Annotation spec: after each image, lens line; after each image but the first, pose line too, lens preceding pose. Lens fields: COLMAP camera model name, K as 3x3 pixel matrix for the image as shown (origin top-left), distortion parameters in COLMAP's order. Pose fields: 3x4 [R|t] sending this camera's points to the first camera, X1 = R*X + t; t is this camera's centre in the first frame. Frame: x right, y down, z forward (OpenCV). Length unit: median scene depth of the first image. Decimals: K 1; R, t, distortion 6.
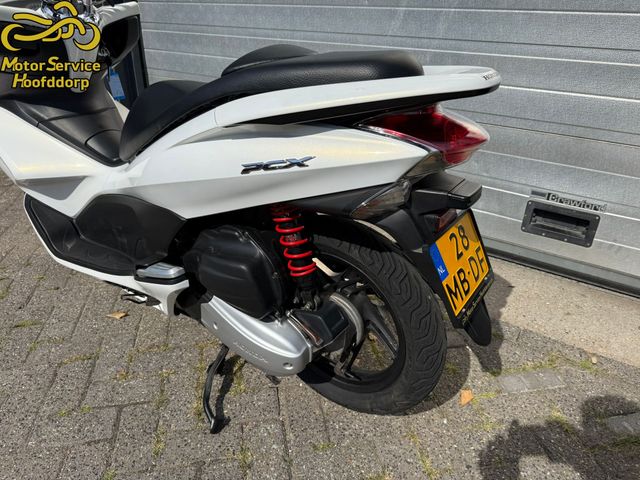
lens RADIAL K [[466.1, 0, 317.7], [0, 466.1, 221.1], [0, 0, 1]] dist [-0.009081, -0.009068]
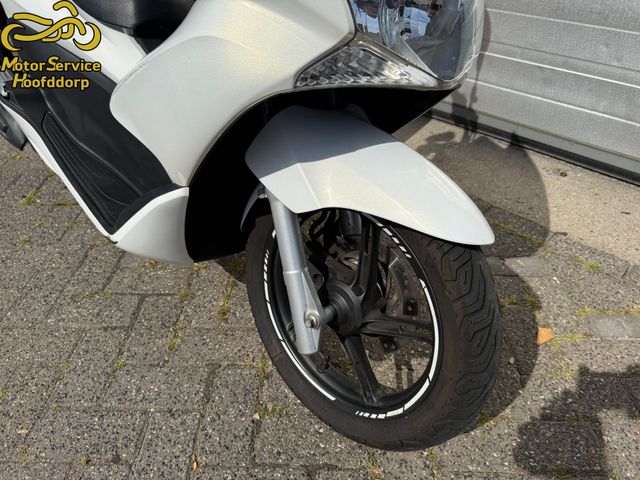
lens RADIAL K [[466.1, 0, 319.4], [0, 466.1, 236.9], [0, 0, 1]] dist [-0.009081, -0.009068]
pose [[0.981176, 0.098830, -0.165911, 0.060641], [-0.063715, 0.976687, 0.204993, 0.078543], [0.182303, -0.190563, 0.964599, 0.205625]]
